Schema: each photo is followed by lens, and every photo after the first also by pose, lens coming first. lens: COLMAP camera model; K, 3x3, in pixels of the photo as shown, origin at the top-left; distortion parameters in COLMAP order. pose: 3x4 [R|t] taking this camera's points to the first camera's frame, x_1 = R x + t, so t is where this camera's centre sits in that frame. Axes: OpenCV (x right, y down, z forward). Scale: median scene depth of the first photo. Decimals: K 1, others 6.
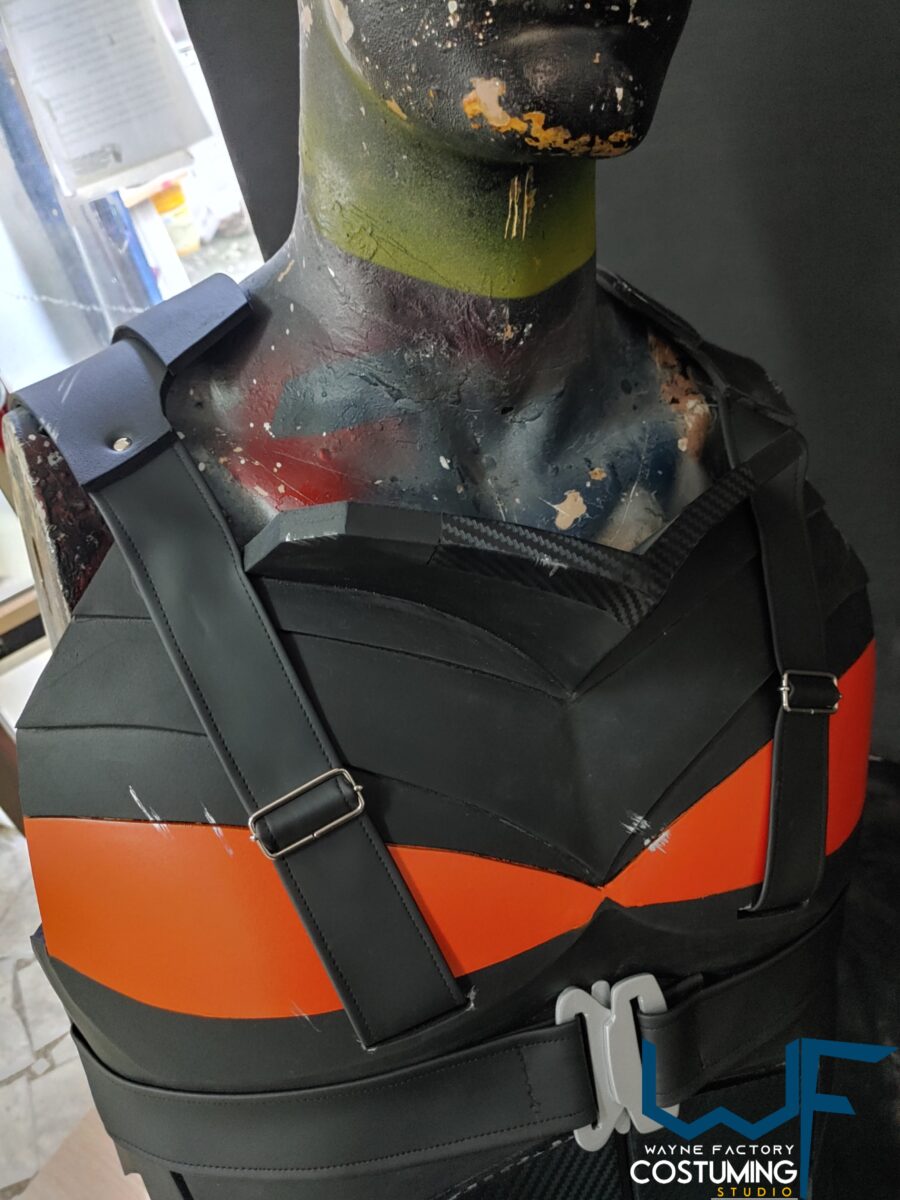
lens RADIAL K [[985.2, 0, 453.1], [0, 985.2, 598.5], [0, 0, 1]] dist [0.005443, -0.000952]
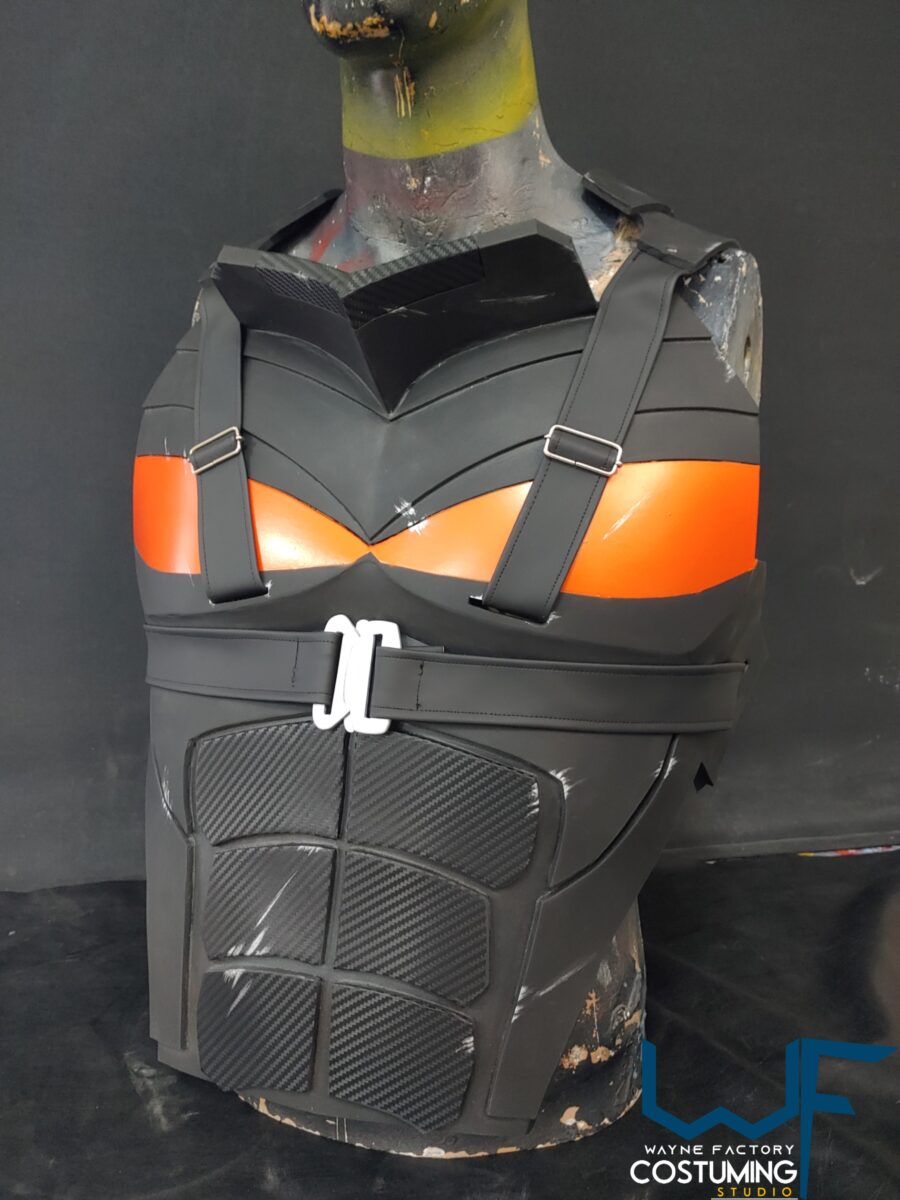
lens RADIAL K [[985.2, 0, 453.1], [0, 985.2, 598.5], [0, 0, 1]] dist [0.005443, -0.000952]
pose [[0.757857, 0.143266, -0.636496, 1.151070], [-0.241821, 0.967786, -0.070095, 0.436811], [0.605949, 0.207041, 0.768088, 0.002807]]
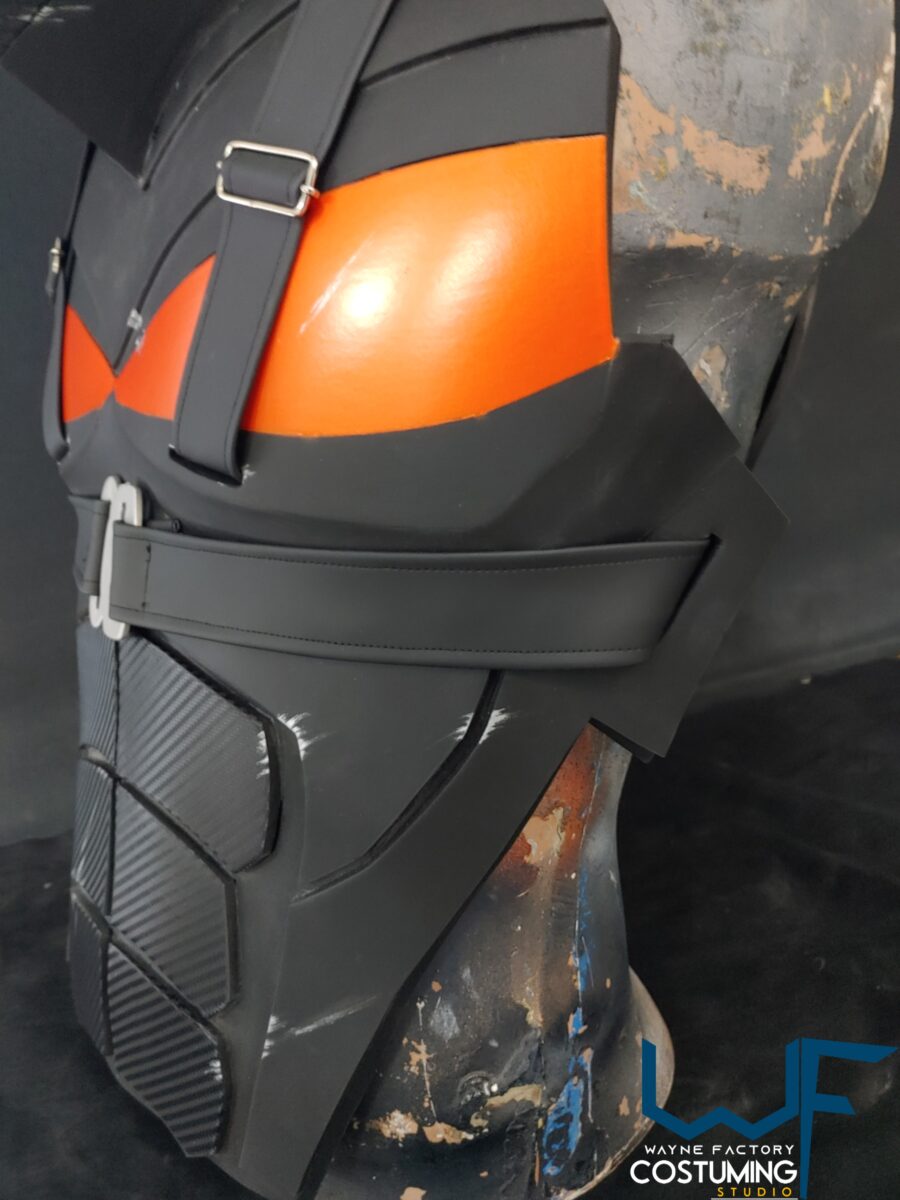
lens RADIAL K [[985.2, 0, 453.1], [0, 985.2, 598.5], [0, 0, 1]] dist [0.005443, -0.000952]
pose [[0.262472, 0.268855, -0.926728, 1.238911], [-0.183019, 0.956838, 0.225755, 0.218310], [0.947424, 0.110355, 0.300349, 1.042155]]
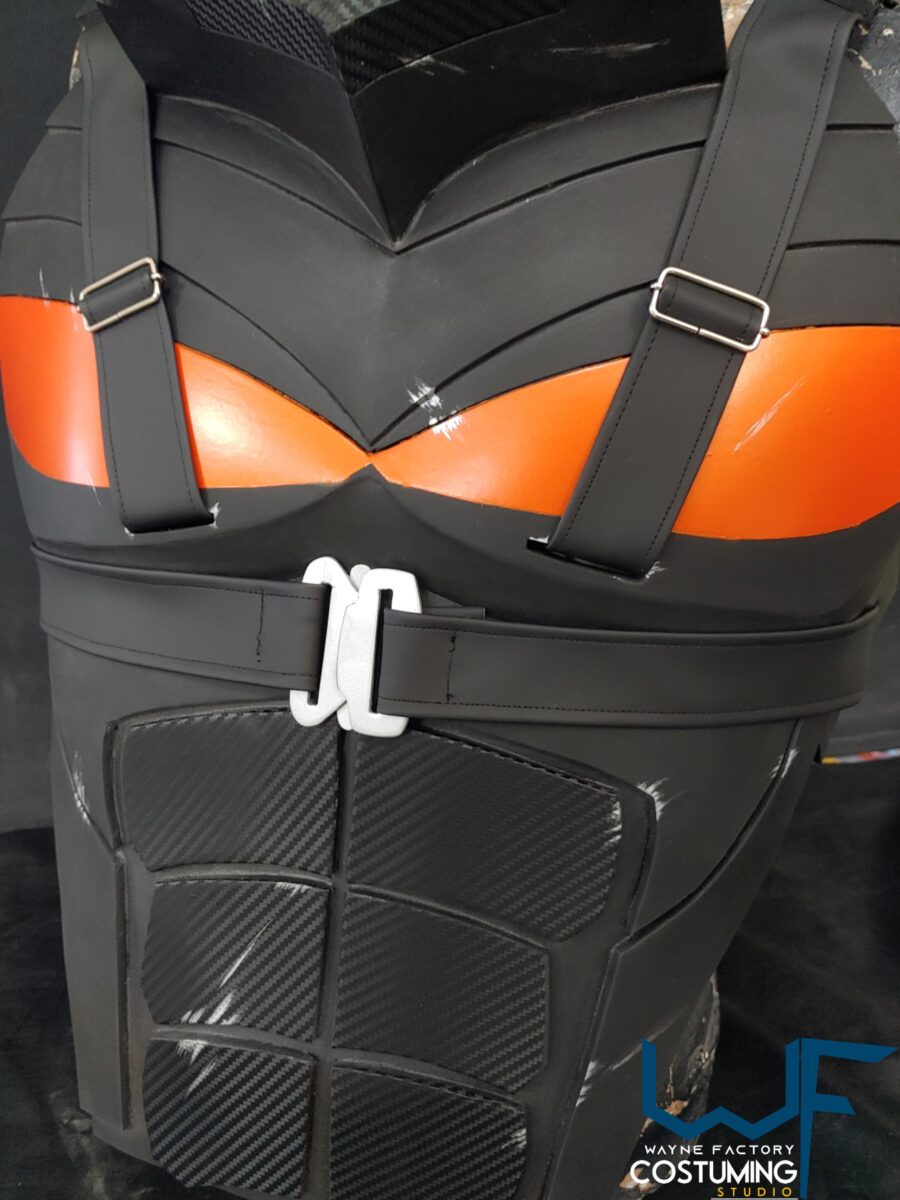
lens RADIAL K [[977.9, 0, 447.6], [0, 977.9, 606.4], [0, 0, 1]] dist [0.002372, 0.000898]
pose [[0.805101, 0.252481, -0.536718, 0.740477], [-0.236716, 0.966465, 0.099555, 0.323459], [0.543855, 0.046898, 0.837868, 0.274280]]
